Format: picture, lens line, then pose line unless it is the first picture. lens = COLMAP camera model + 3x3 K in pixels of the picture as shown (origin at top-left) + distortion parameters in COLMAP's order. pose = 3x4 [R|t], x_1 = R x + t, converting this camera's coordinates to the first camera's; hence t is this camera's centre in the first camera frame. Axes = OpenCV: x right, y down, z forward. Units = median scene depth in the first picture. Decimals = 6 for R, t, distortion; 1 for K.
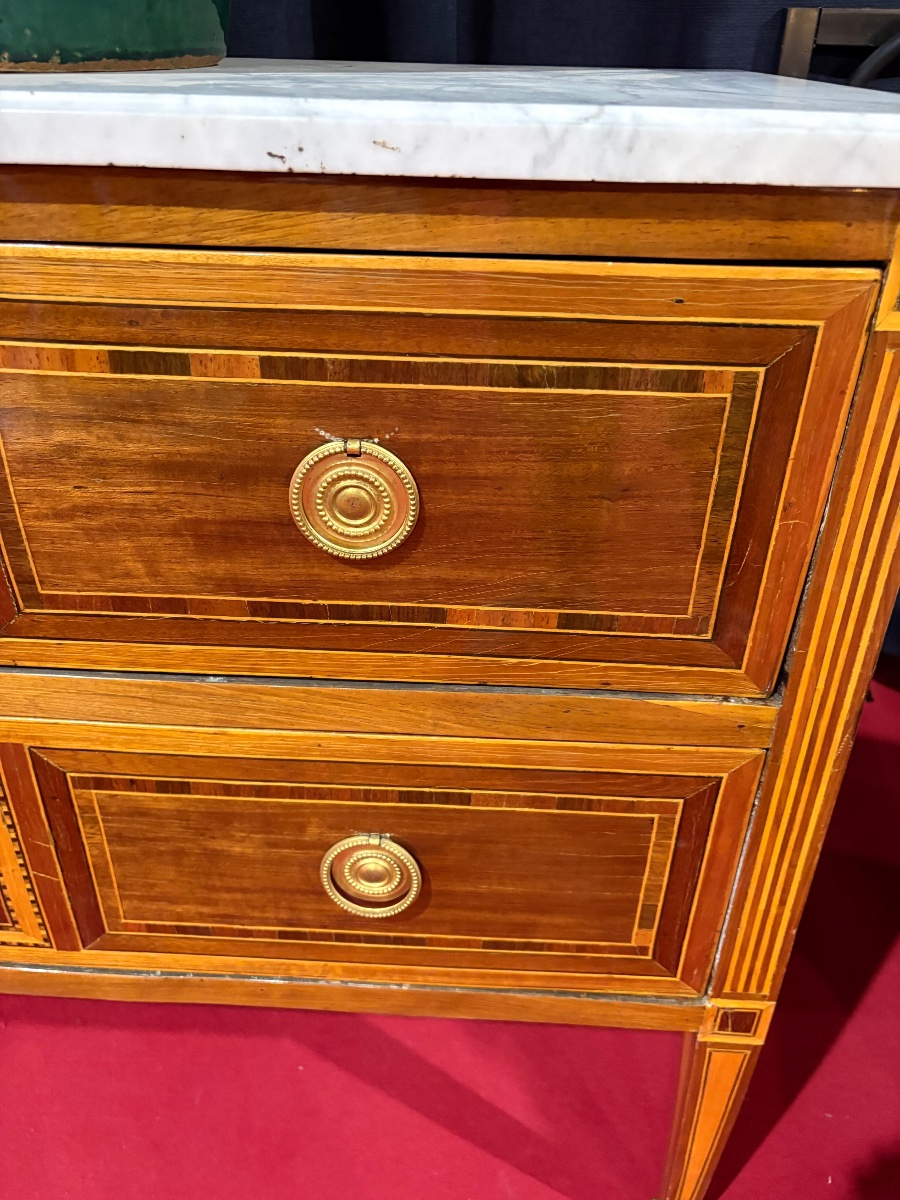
lens RADIAL K [[925.9, 0, 453.0], [0, 925.9, 594.9], [0, 0, 1]] dist [0.046872, -0.044162]
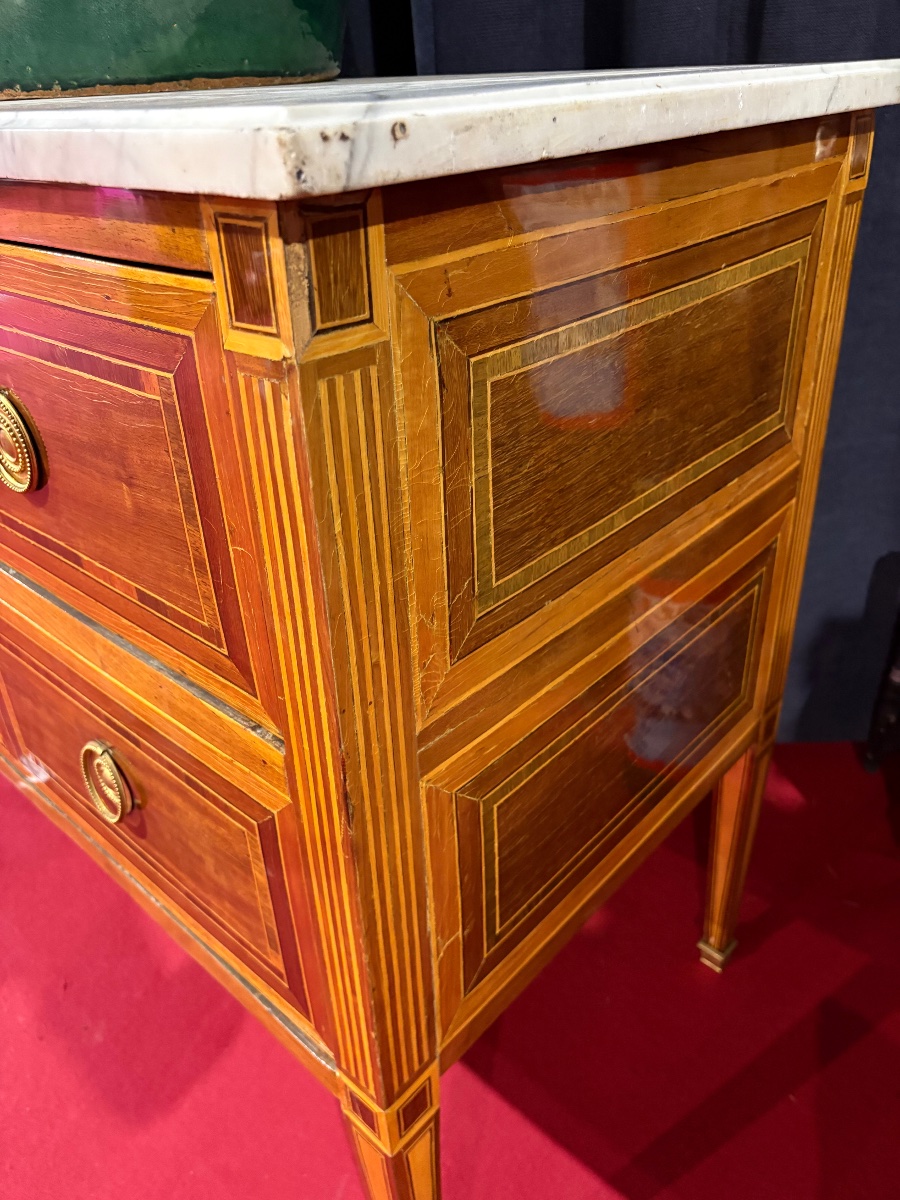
lens RADIAL K [[925.9, 0, 442.6], [0, 925.9, 594.7], [0, 0, 1]] dist [0.046872, -0.044162]
pose [[0.758443, 0.271730, -0.592392, 1.164296], [-0.278866, 0.956834, 0.081865, -0.180209], [0.589066, 0.103108, 0.801480, 0.408397]]
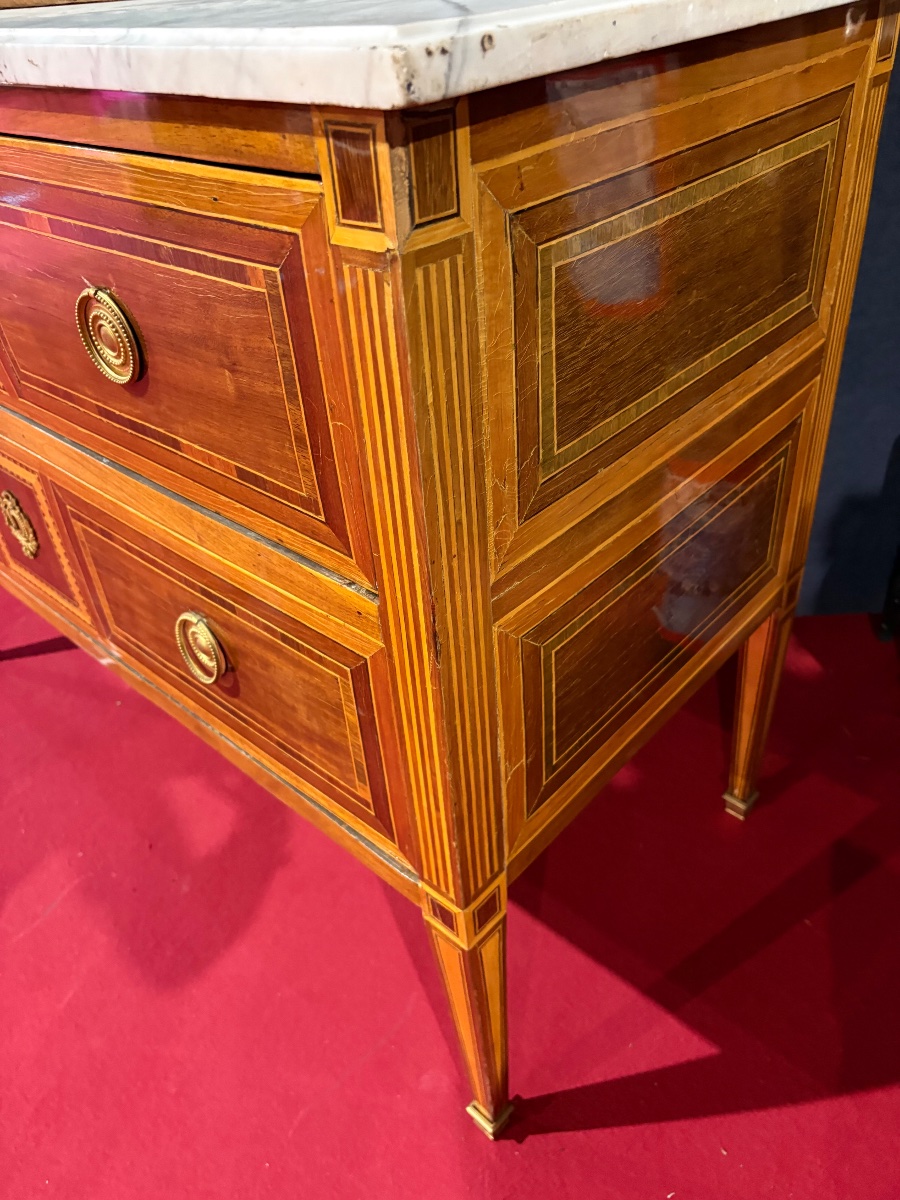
lens RADIAL K [[925.9, 0, 456.2], [0, 925.9, 597.2], [0, 0, 1]] dist [0.046872, -0.044162]
pose [[0.763926, 0.312825, -0.564408, 1.222534], [-0.252848, 0.949809, 0.184205, -0.128735], [0.593704, 0.001990, 0.804681, 0.234260]]
